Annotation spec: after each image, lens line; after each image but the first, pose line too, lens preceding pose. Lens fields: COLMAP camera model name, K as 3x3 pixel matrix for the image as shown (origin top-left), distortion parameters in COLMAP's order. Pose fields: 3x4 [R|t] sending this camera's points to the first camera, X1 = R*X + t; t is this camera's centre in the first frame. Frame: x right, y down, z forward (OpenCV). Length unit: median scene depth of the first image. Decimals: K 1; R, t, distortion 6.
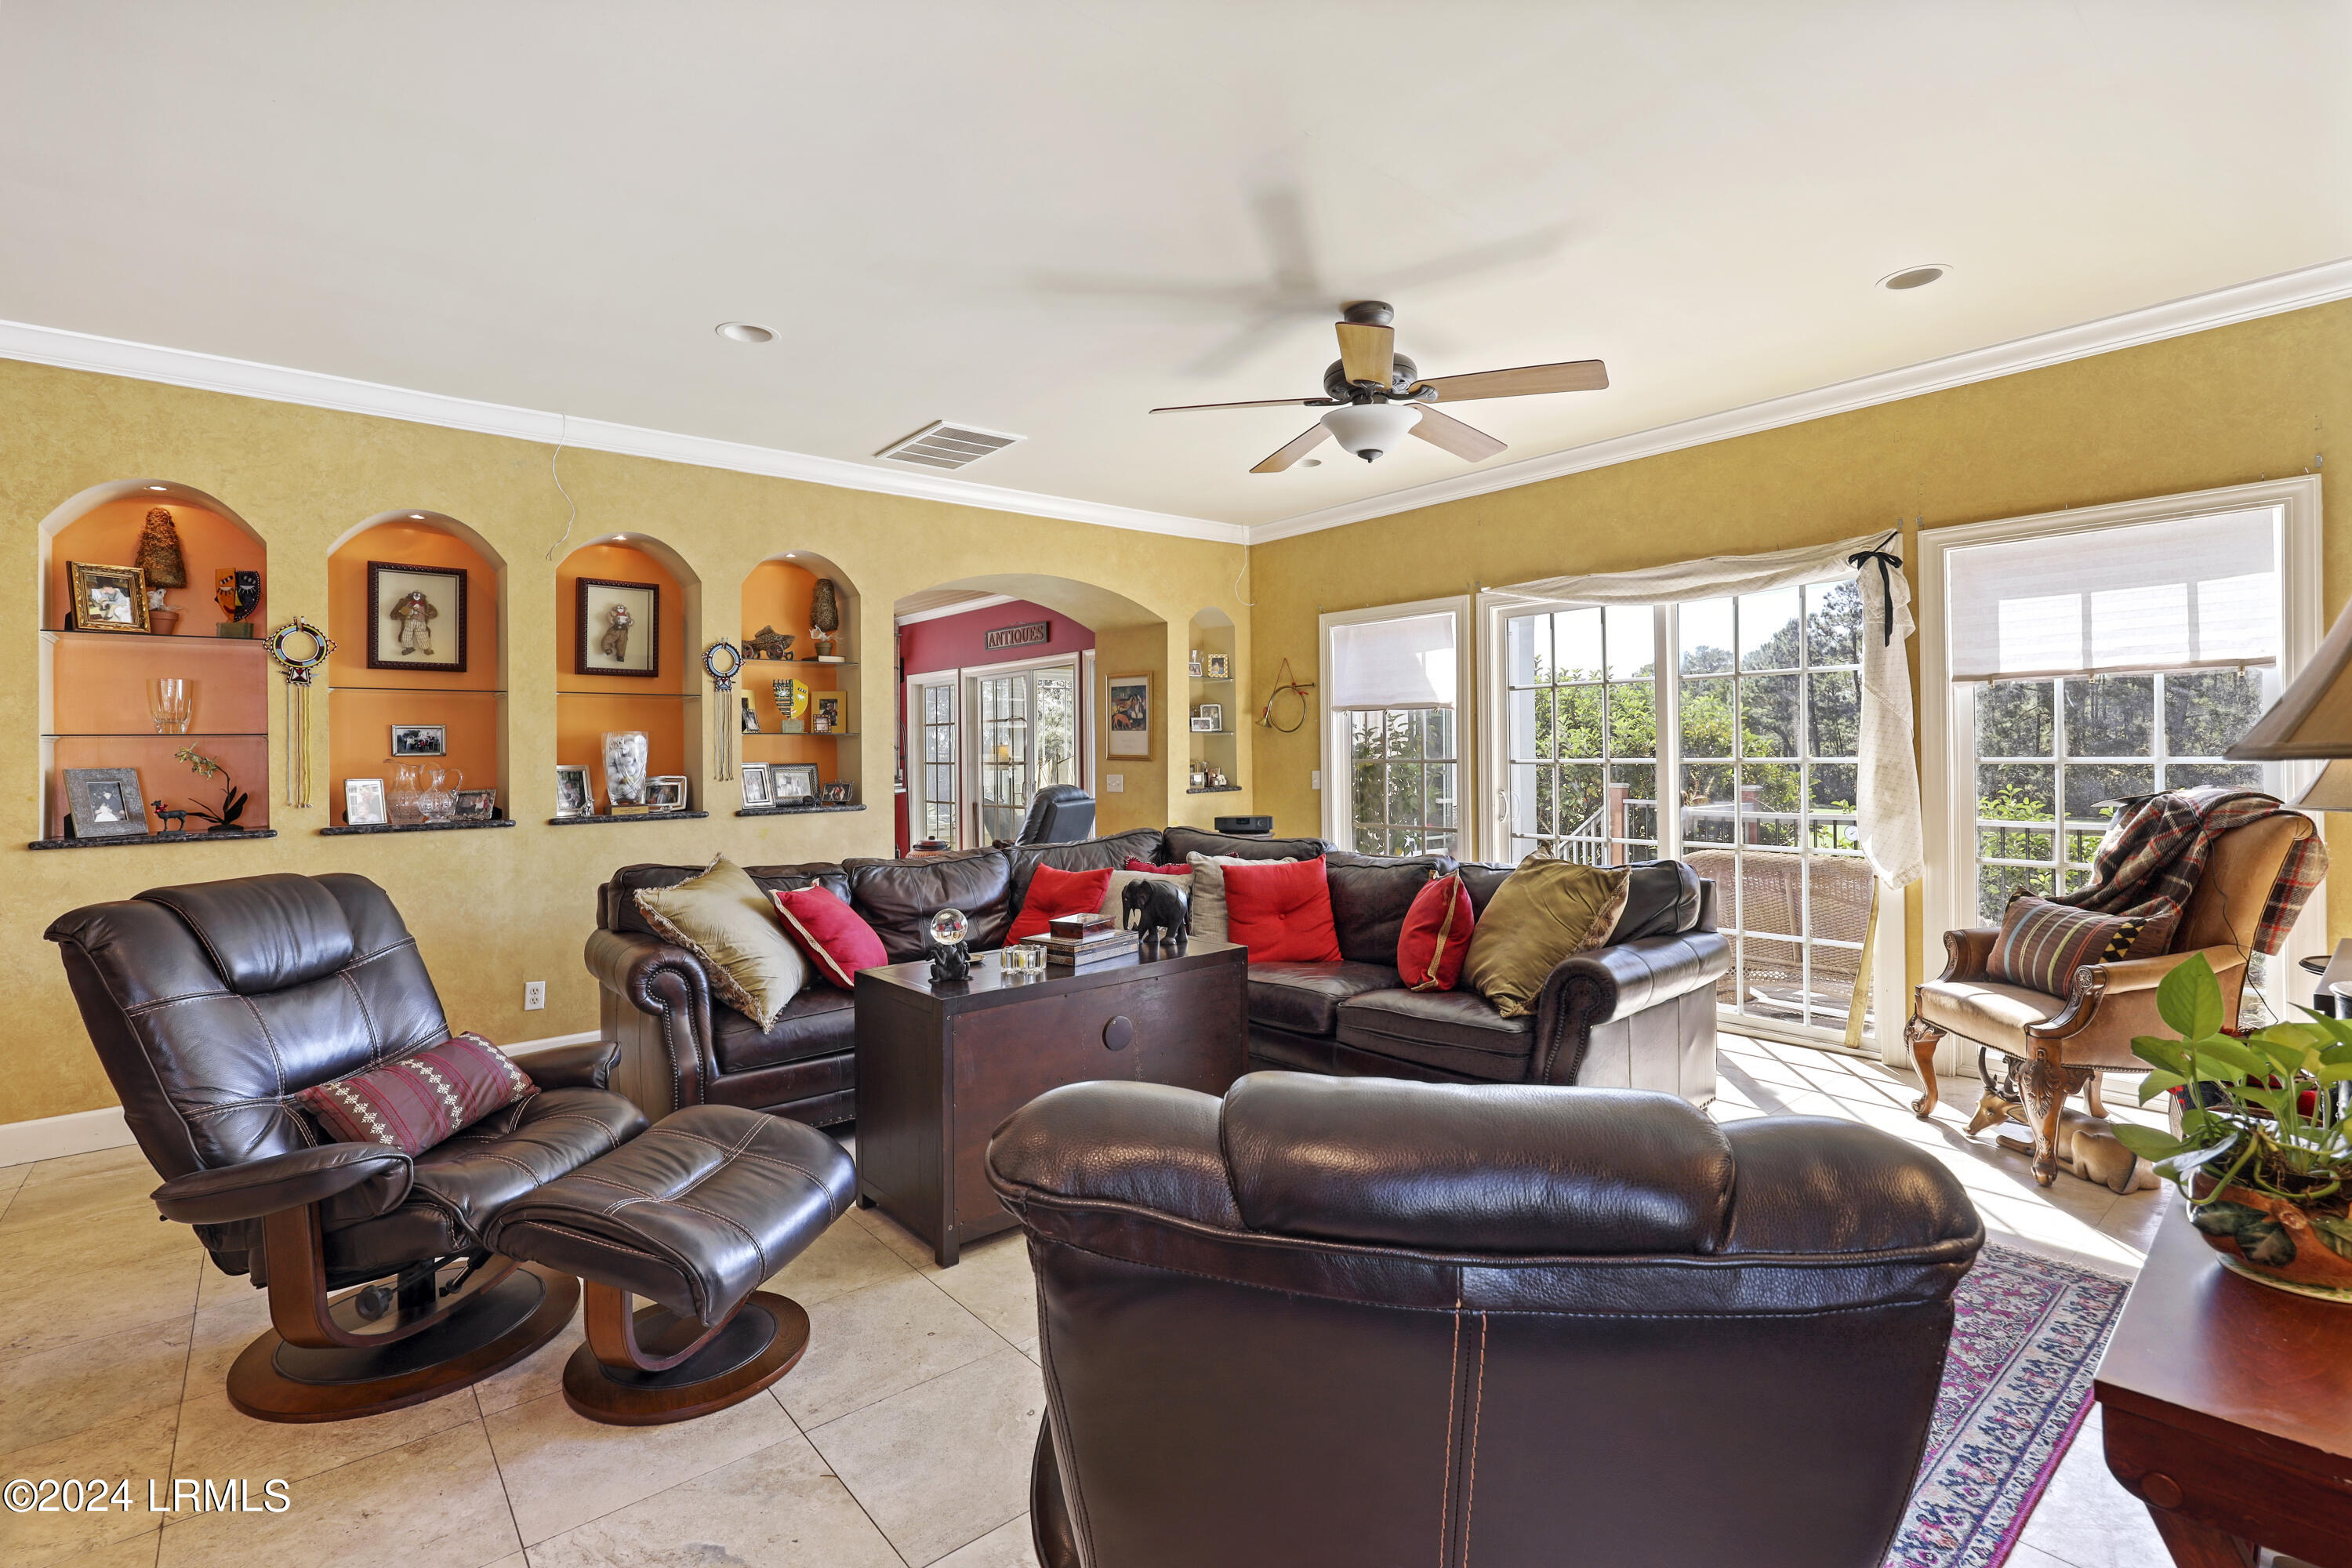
lens RADIAL K [[1050.9, 0, 1158.5], [0, 1050.9, 751.8], [0, 0, 1]] dist [0.000945, -0.000685]
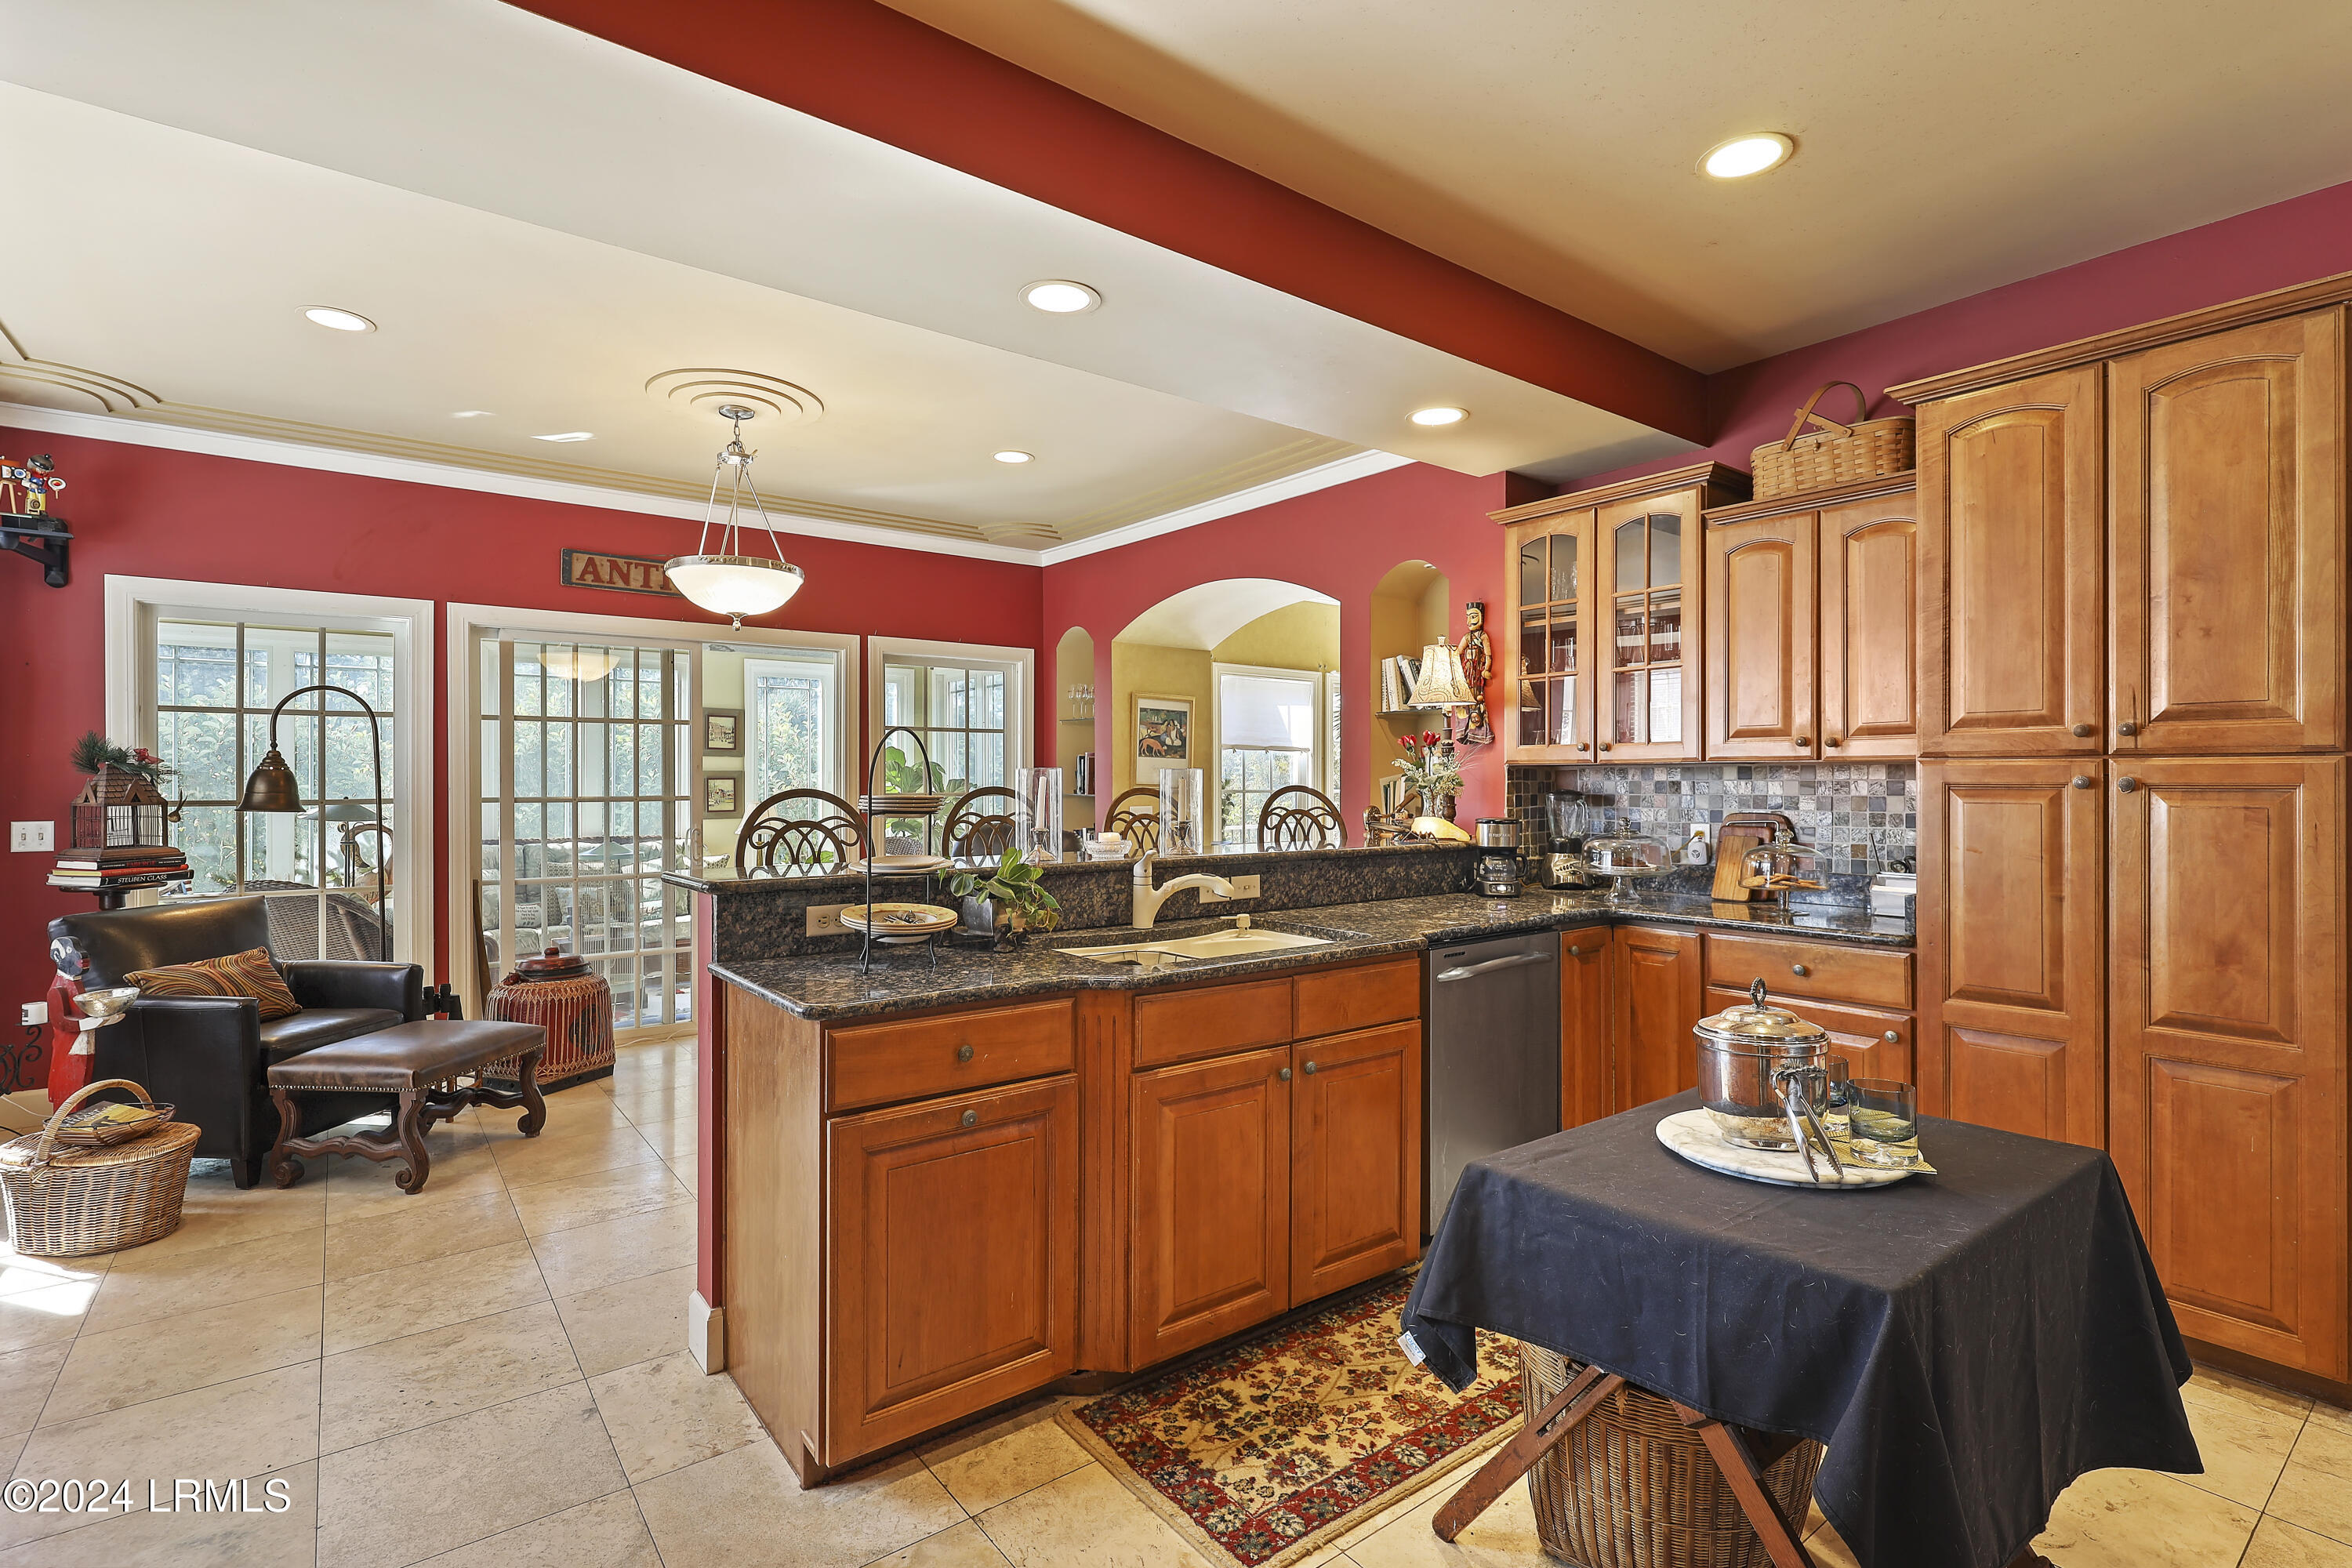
lens RADIAL K [[1084.7, 0, 1183.9], [0, 1084.7, 780.4], [0, 0, 1]] dist [0.001502, 0.000521]
pose [[0.018048, 0.013999, 0.999739, -1.537962], [-0.002456, 0.999900, -0.013957, 0.019735], [-0.999834, -0.002204, 0.018081, 1.545952]]
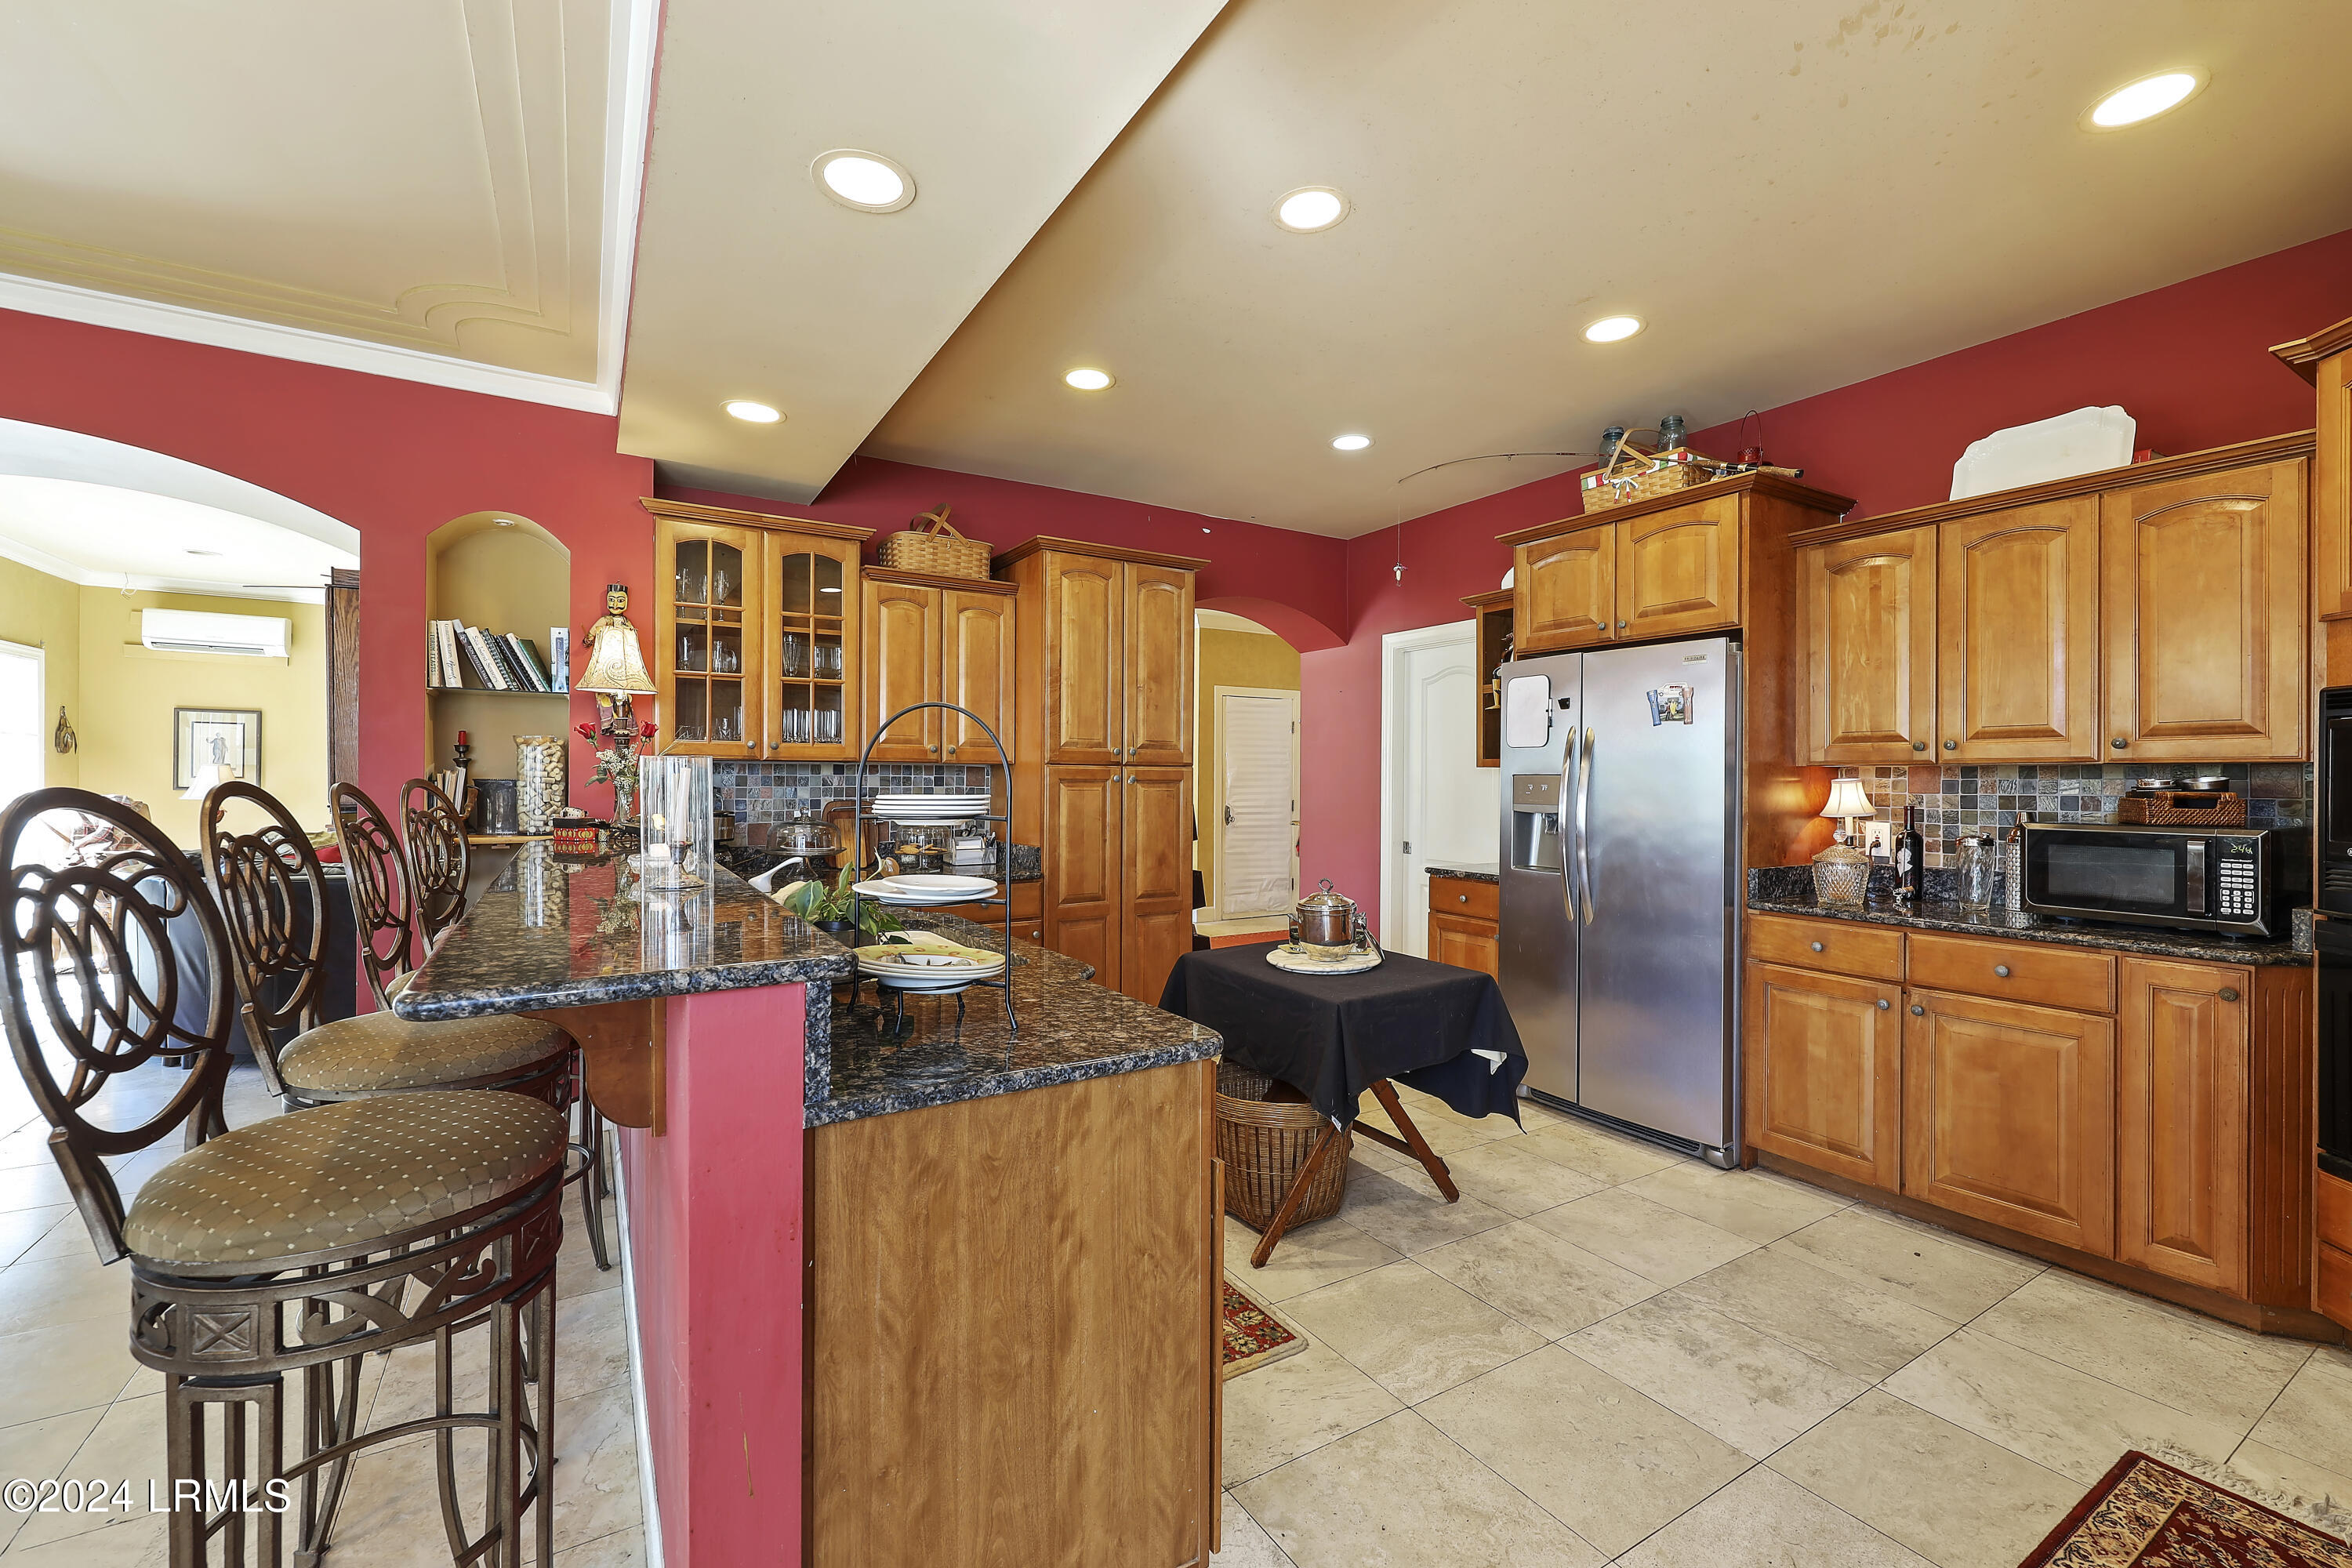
lens RADIAL K [[965.5, 0, 1169.5], [0, 965.5, 780.0], [0, 0, 1]] dist [0.003261, 0.000183]
pose [[-0.991807, 0.006831, 0.127563, -1.123238], [0.006401, 0.999972, -0.003780, 0.016395], [-0.127585, -0.002932, -0.991823, 2.051450]]
